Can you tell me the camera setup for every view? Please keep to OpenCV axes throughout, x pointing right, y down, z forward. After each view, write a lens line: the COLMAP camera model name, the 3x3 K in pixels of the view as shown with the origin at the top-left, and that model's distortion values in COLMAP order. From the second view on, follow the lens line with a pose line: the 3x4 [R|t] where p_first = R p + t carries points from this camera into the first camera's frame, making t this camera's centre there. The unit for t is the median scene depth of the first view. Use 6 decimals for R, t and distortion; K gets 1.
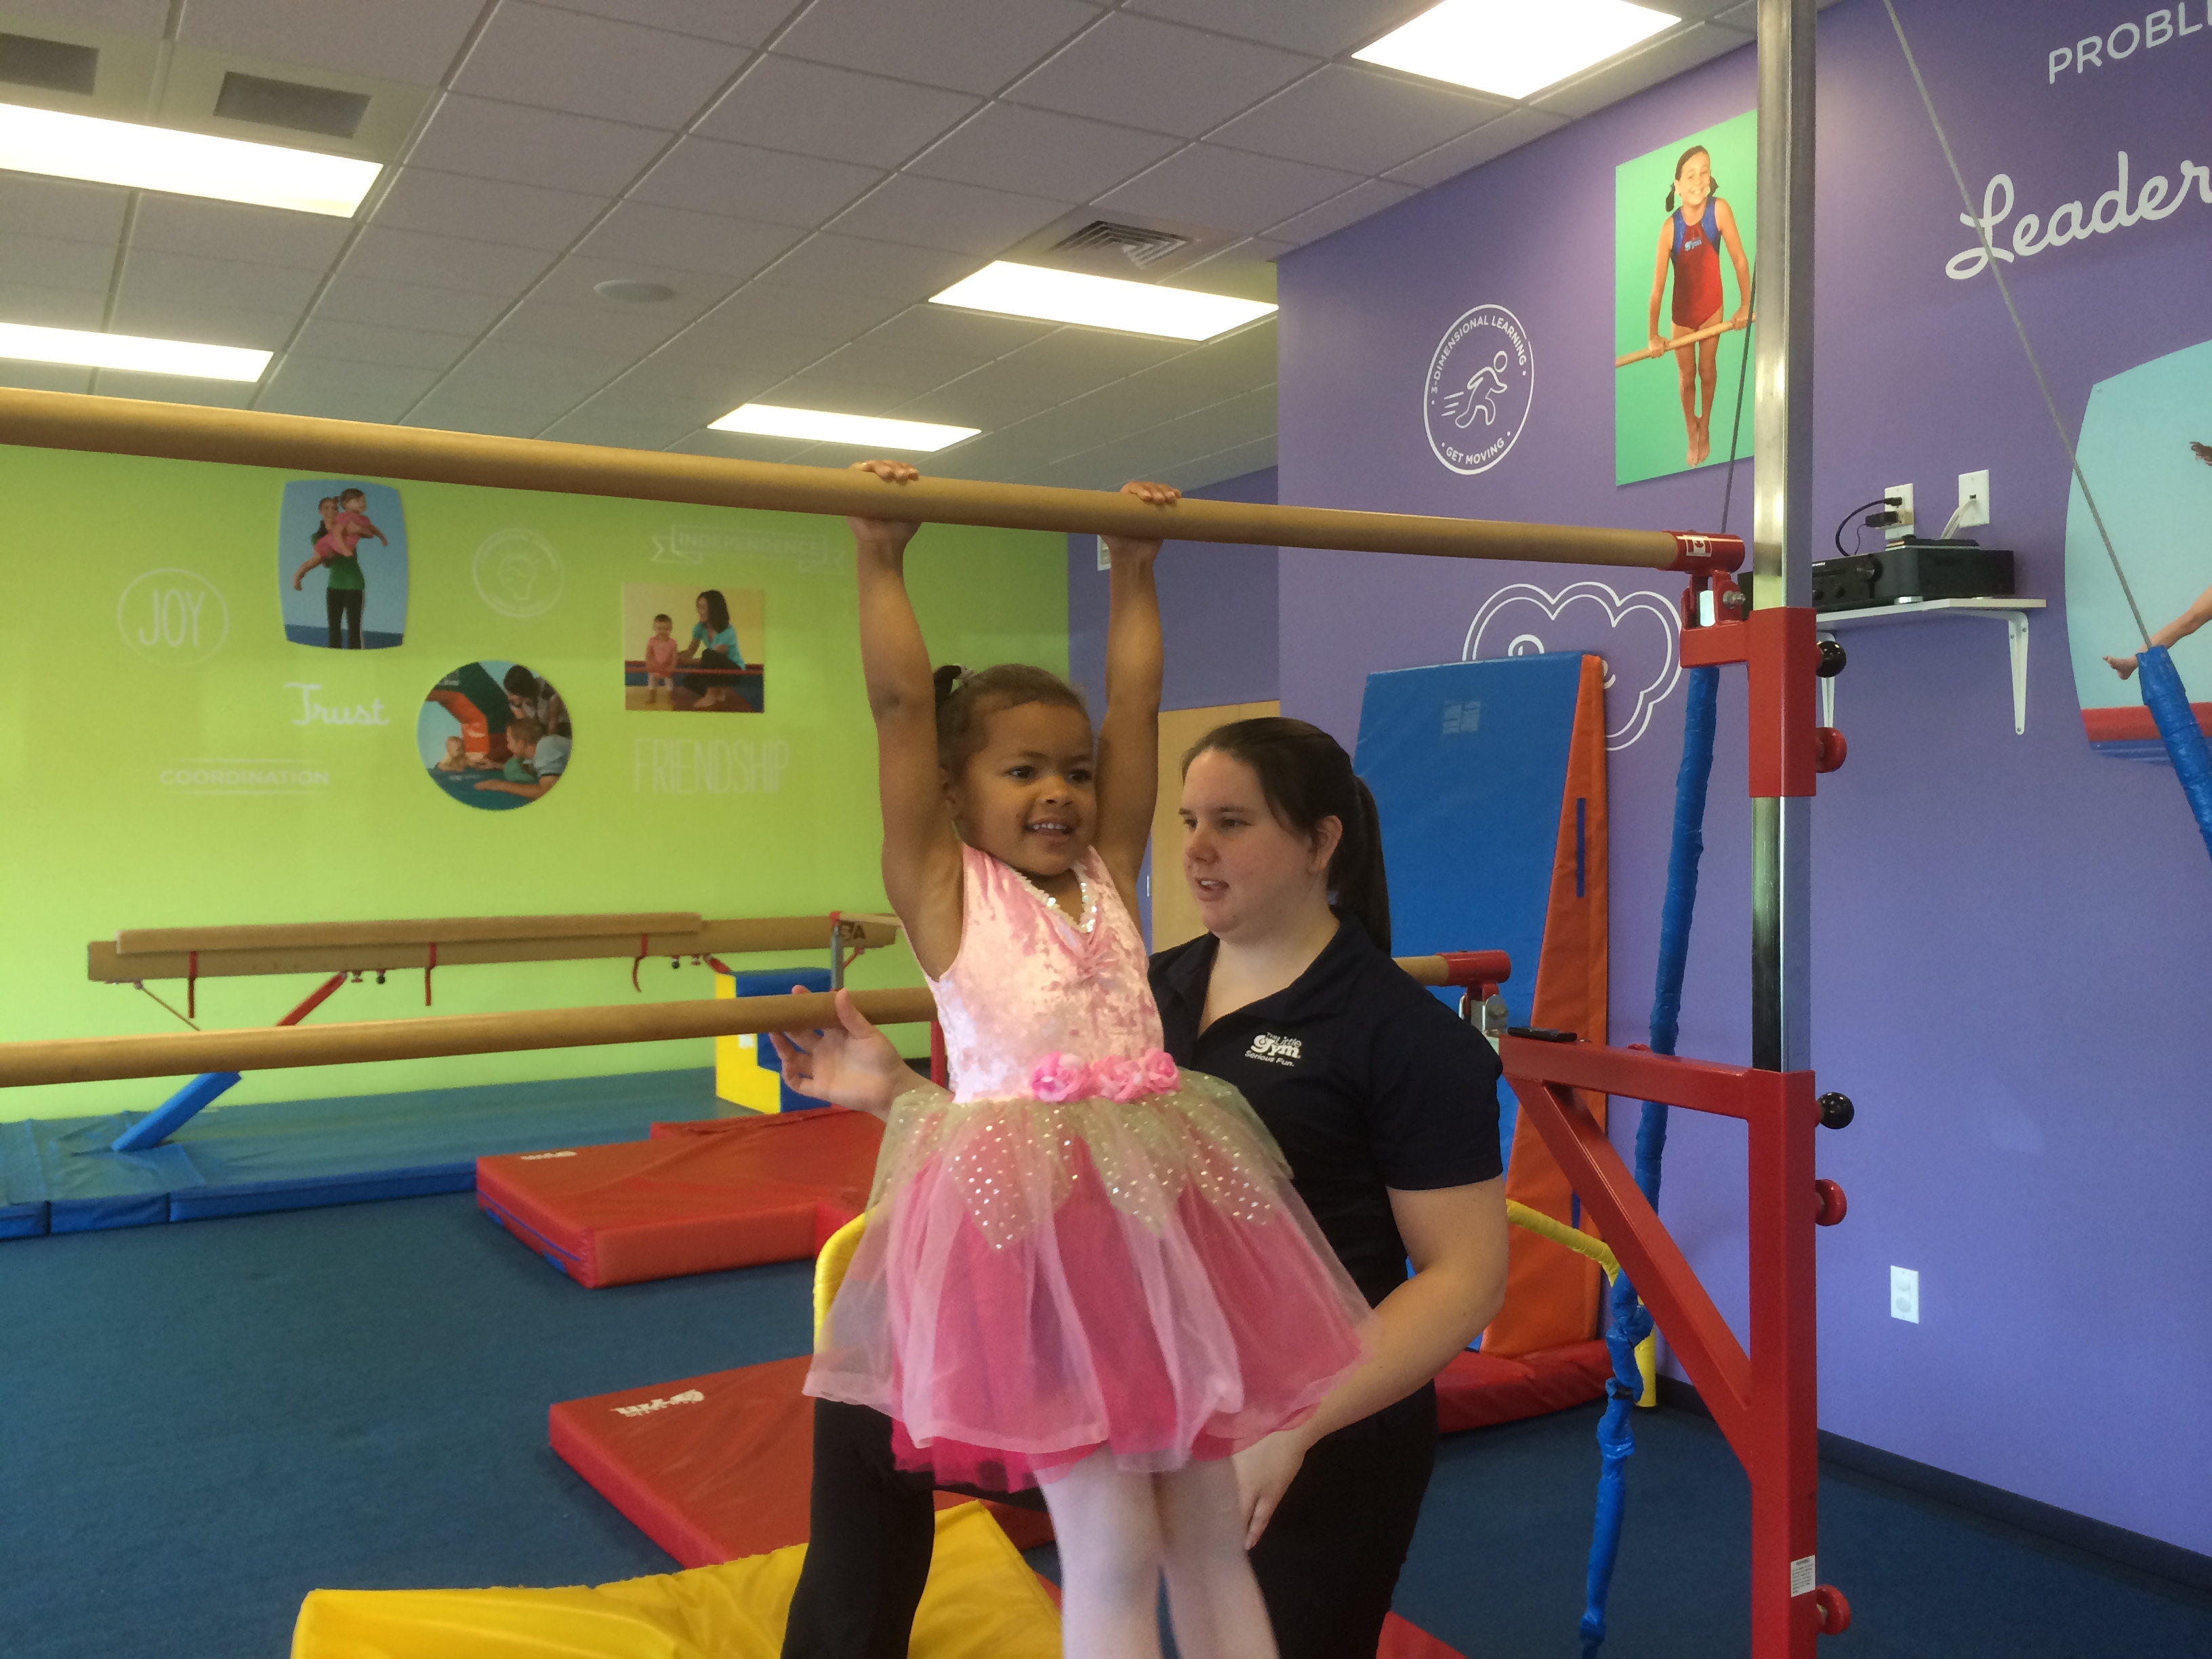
lens RADIAL K [[1911.2, 0, 1106.0], [0, 1911.2, 829.5], [0, 0, 1]] dist [0.073712, -0.099466]
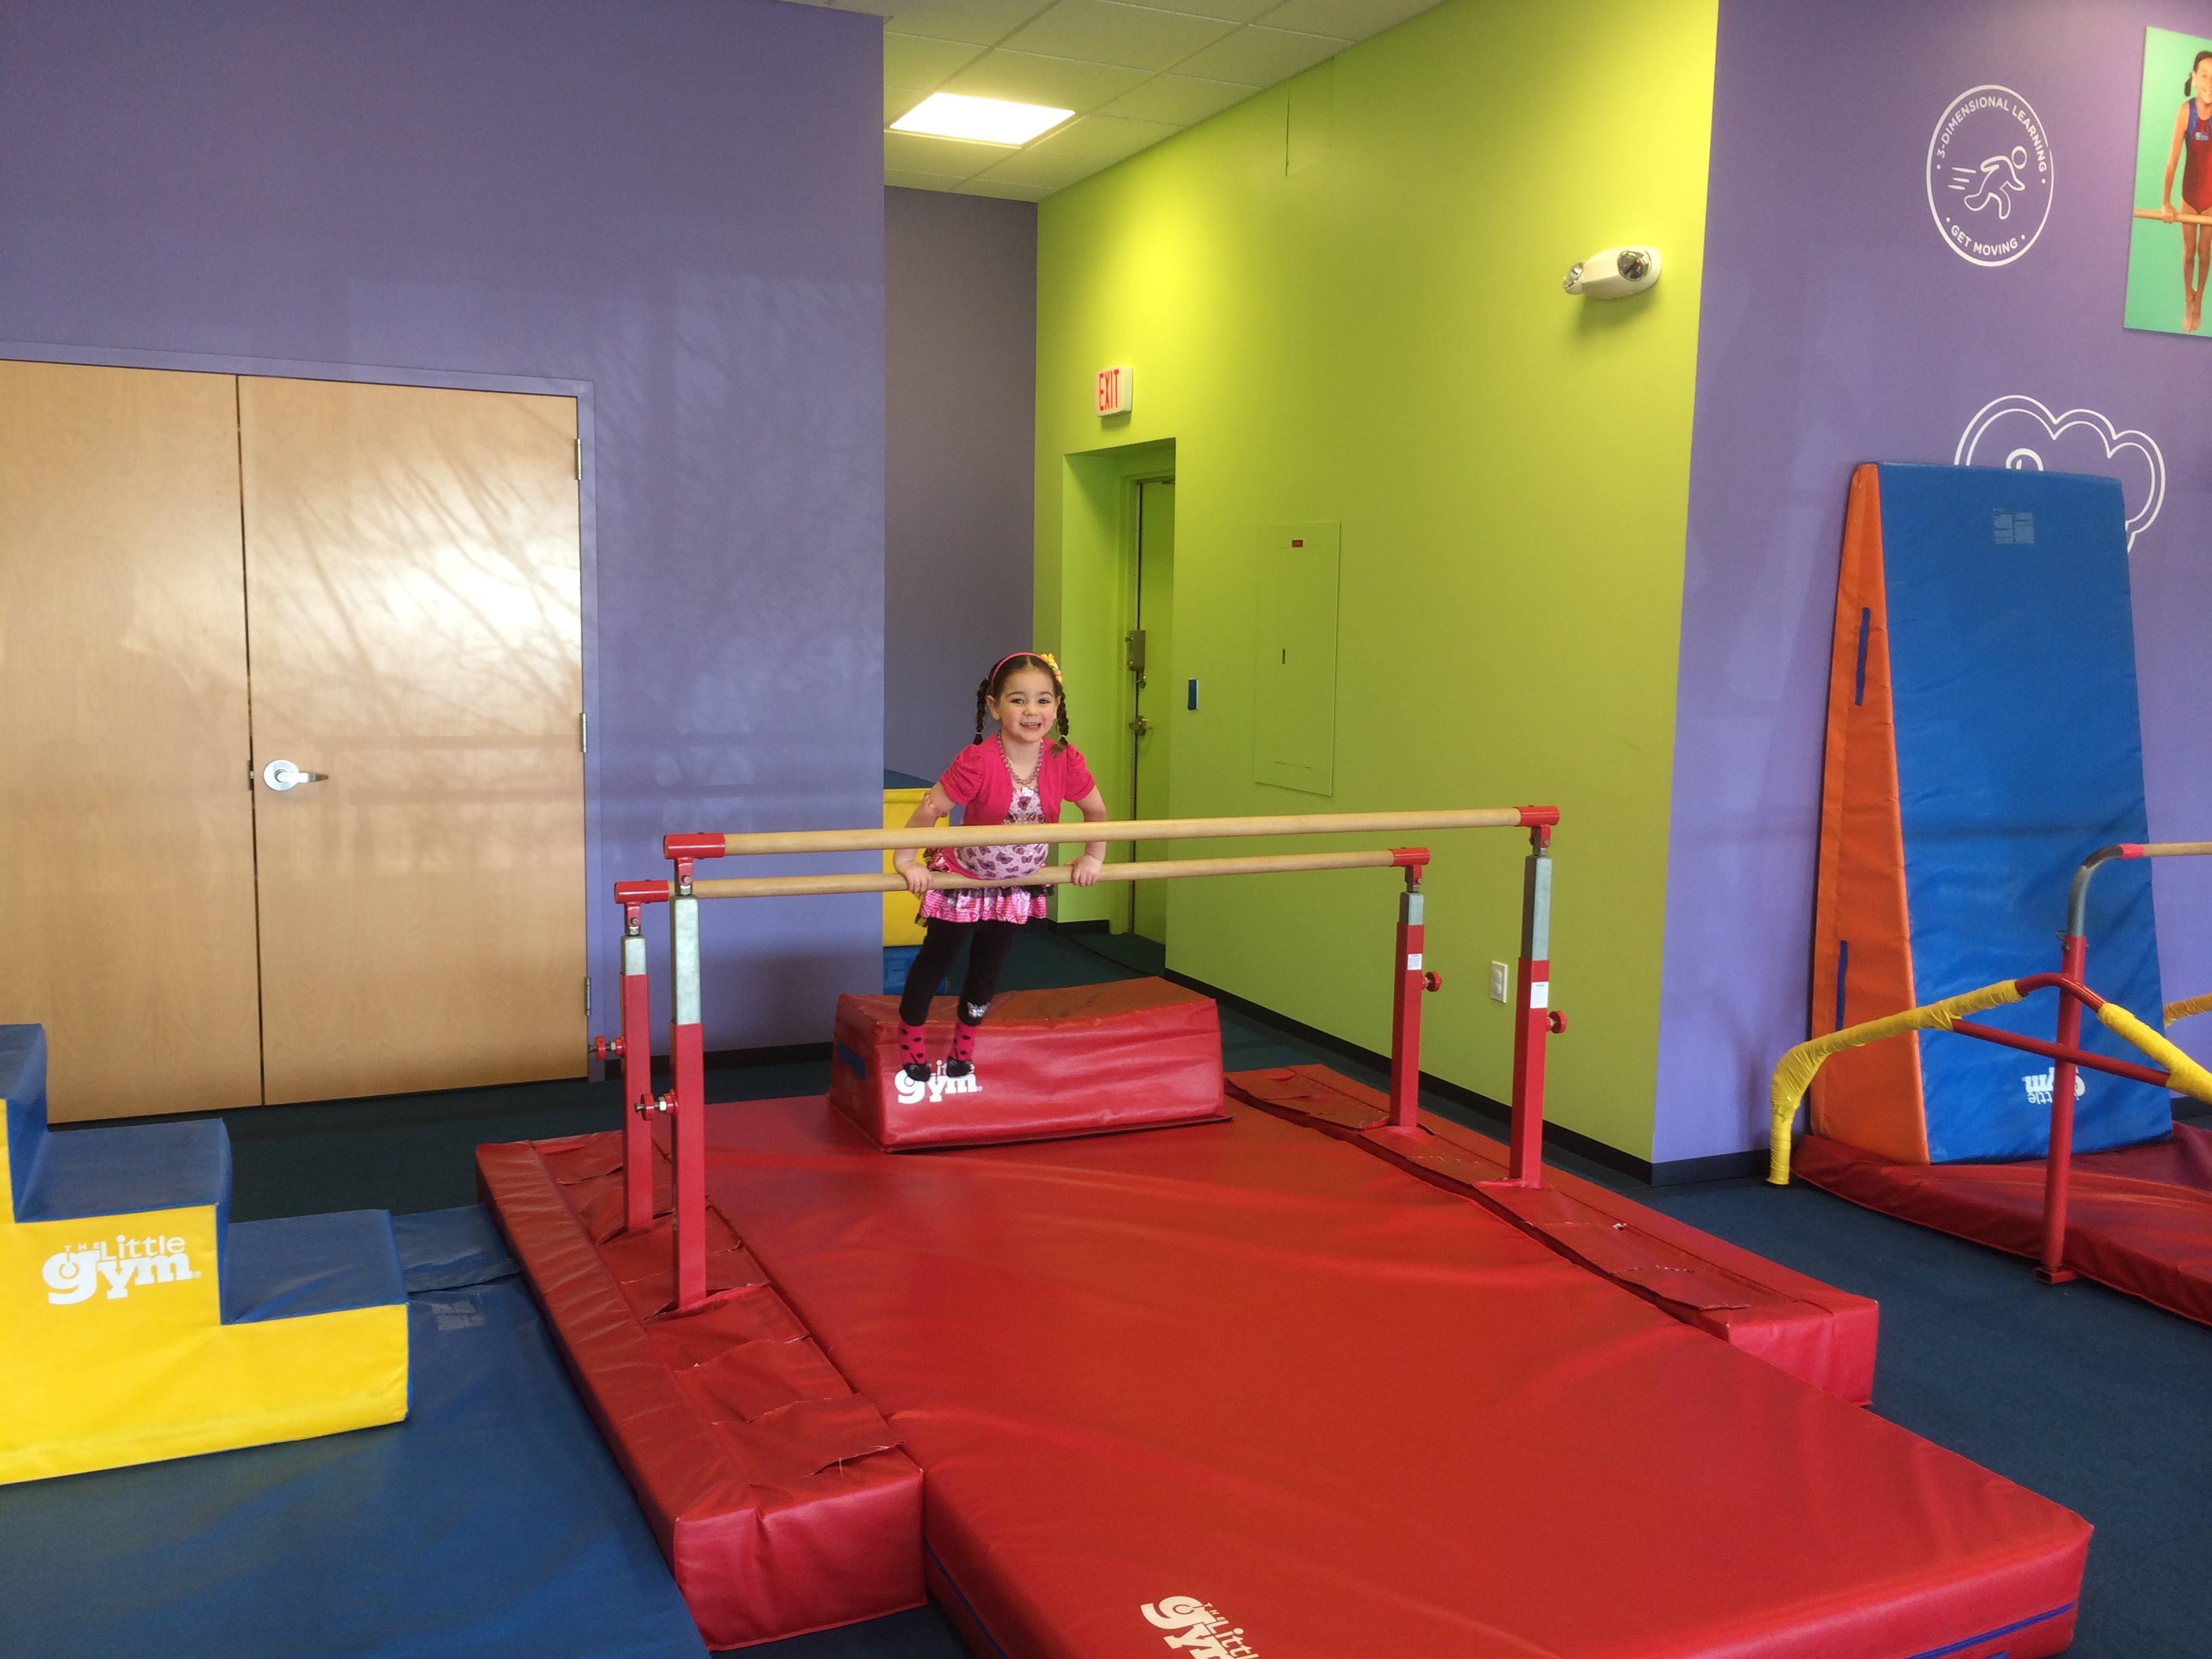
lens RADIAL K [[1911.2, 0, 1106.0], [0, 1911.2, 829.5], [0, 0, 1]] dist [0.073712, -0.099466]
pose [[0.084718, -0.106450, 0.990702, -0.814712], [-0.013837, 0.994055, 0.107993, -0.005710], [-0.996309, -0.022857, 0.082742, 1.334834]]
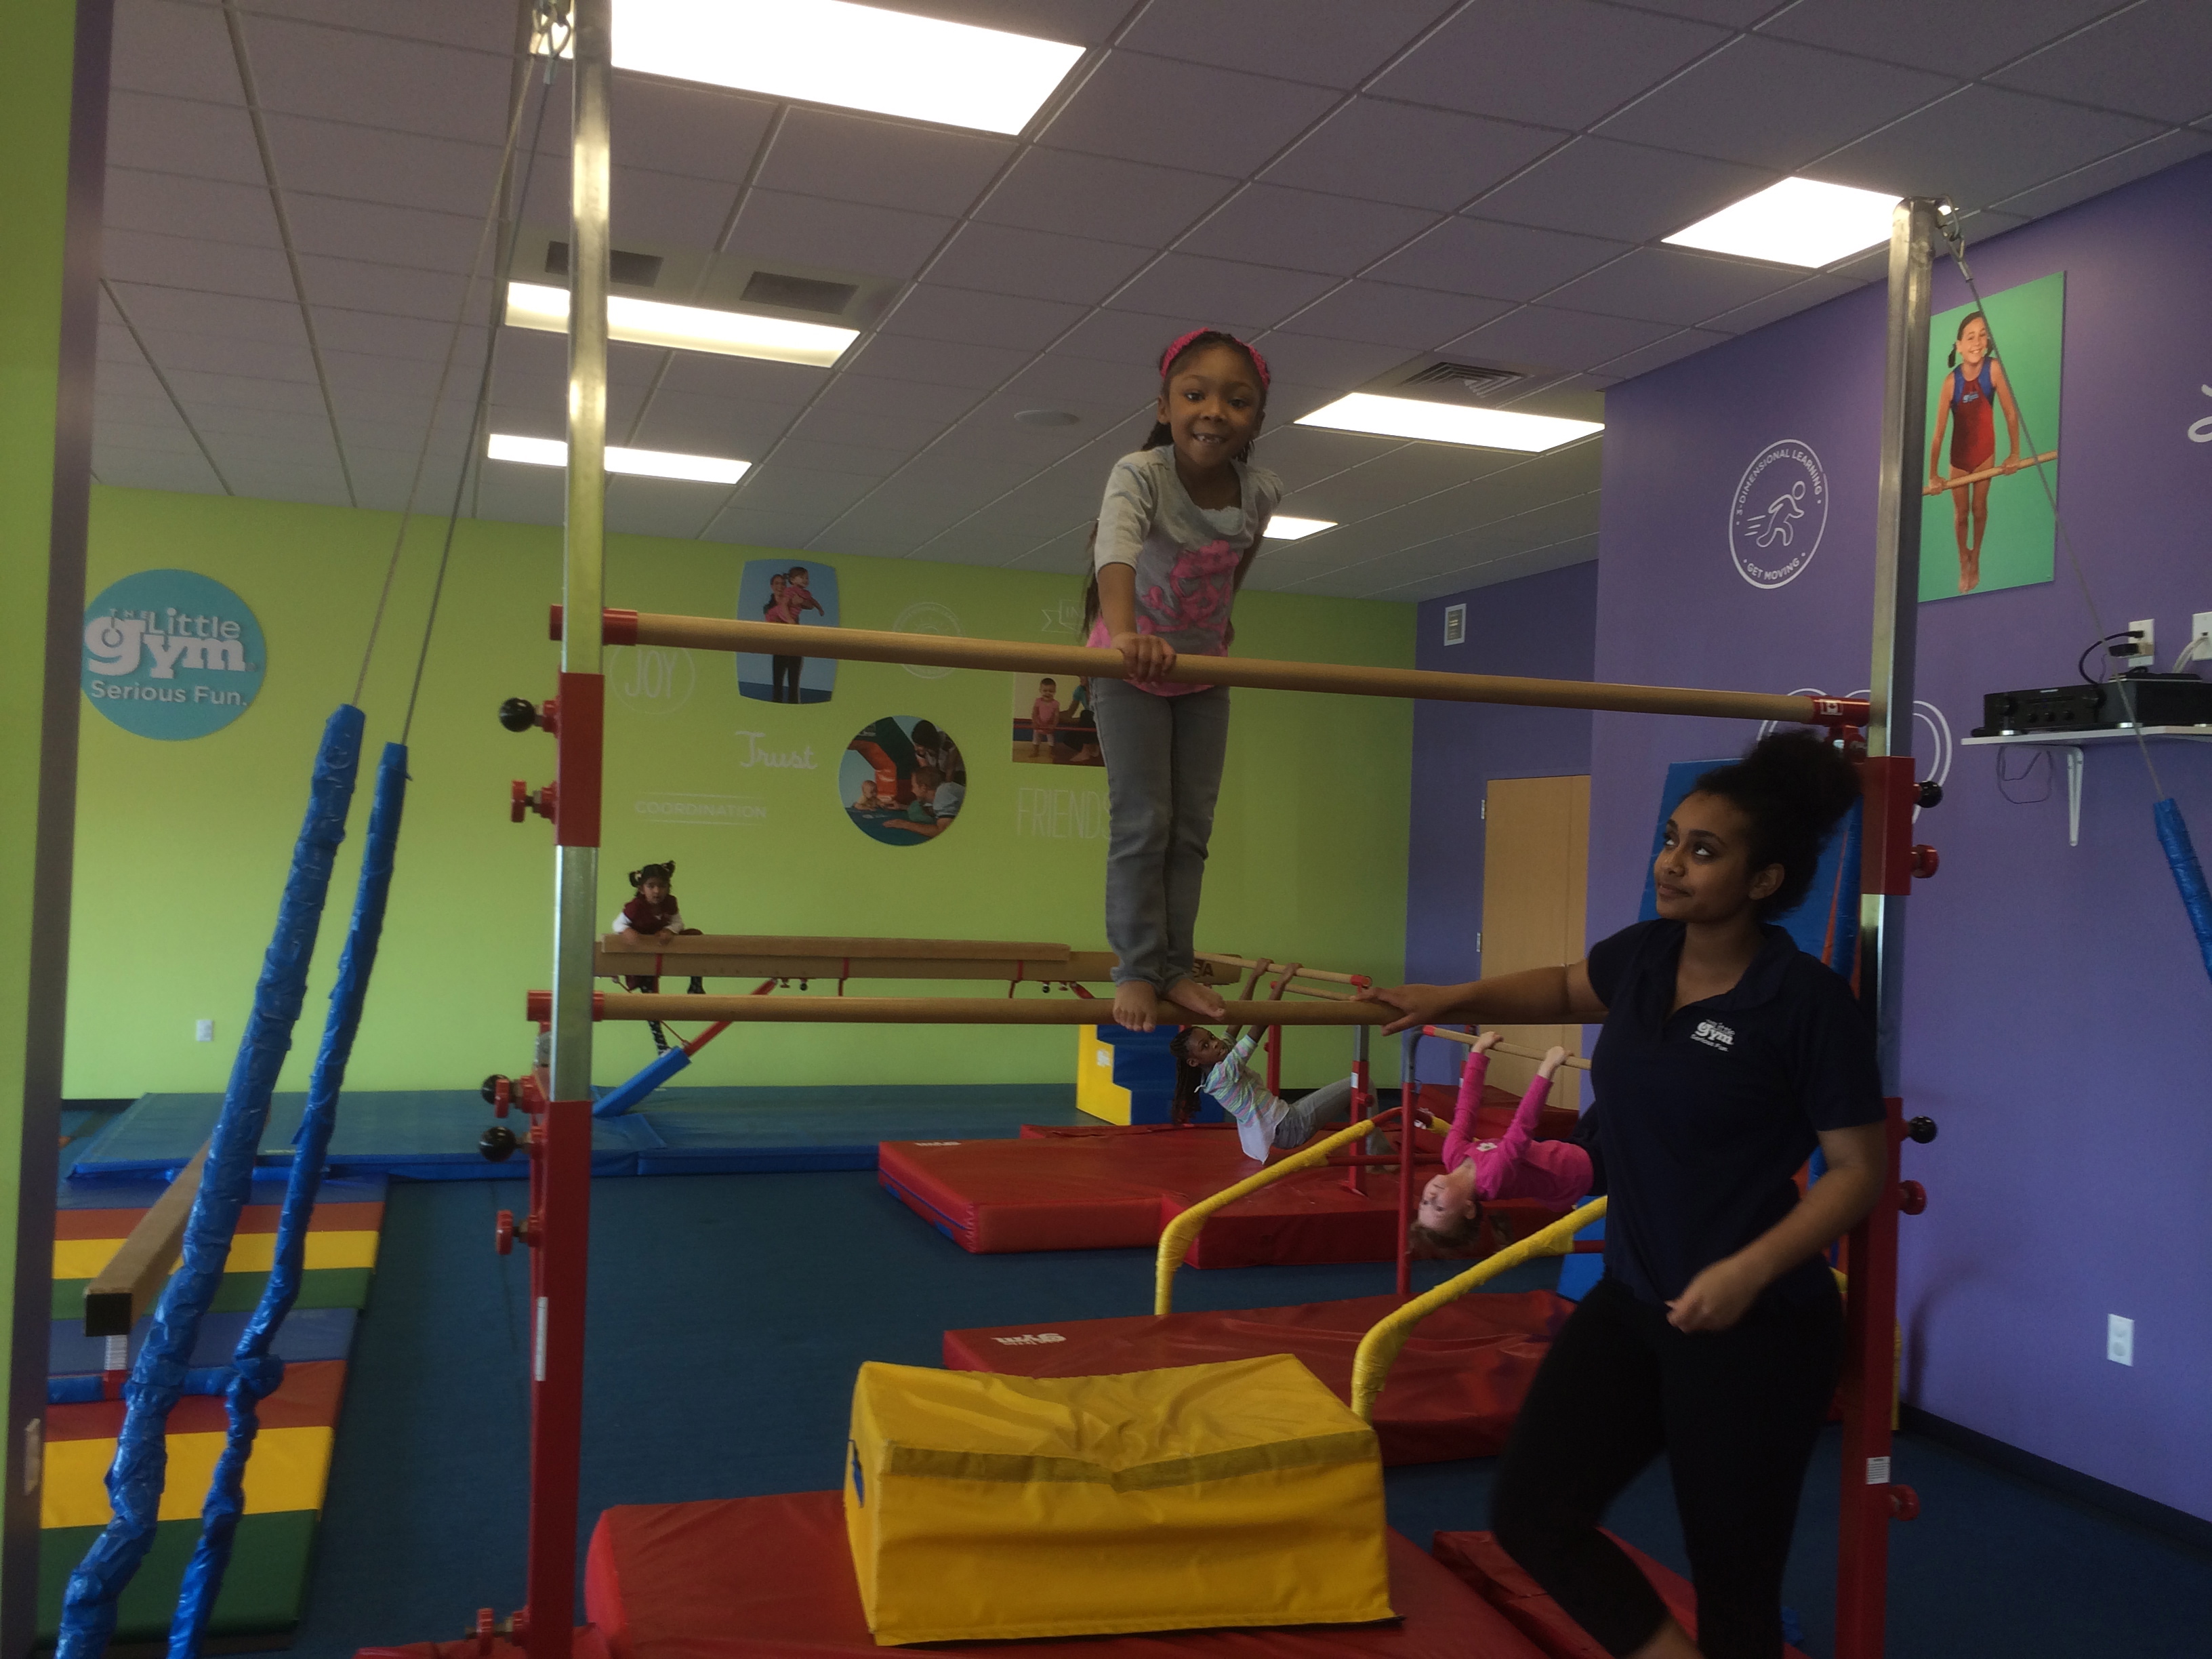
lens RADIAL K [[1893.1, 0, 1106.0], [0, 1893.1, 829.5], [0, 0, 1]] dist [0.072218, -0.095364]
pose [[0.981924, 0.041823, -0.184595, 0.021724], [-0.046449, 0.998704, -0.020807, -0.003469], [0.183486, 0.029005, 0.982594, -0.160226]]
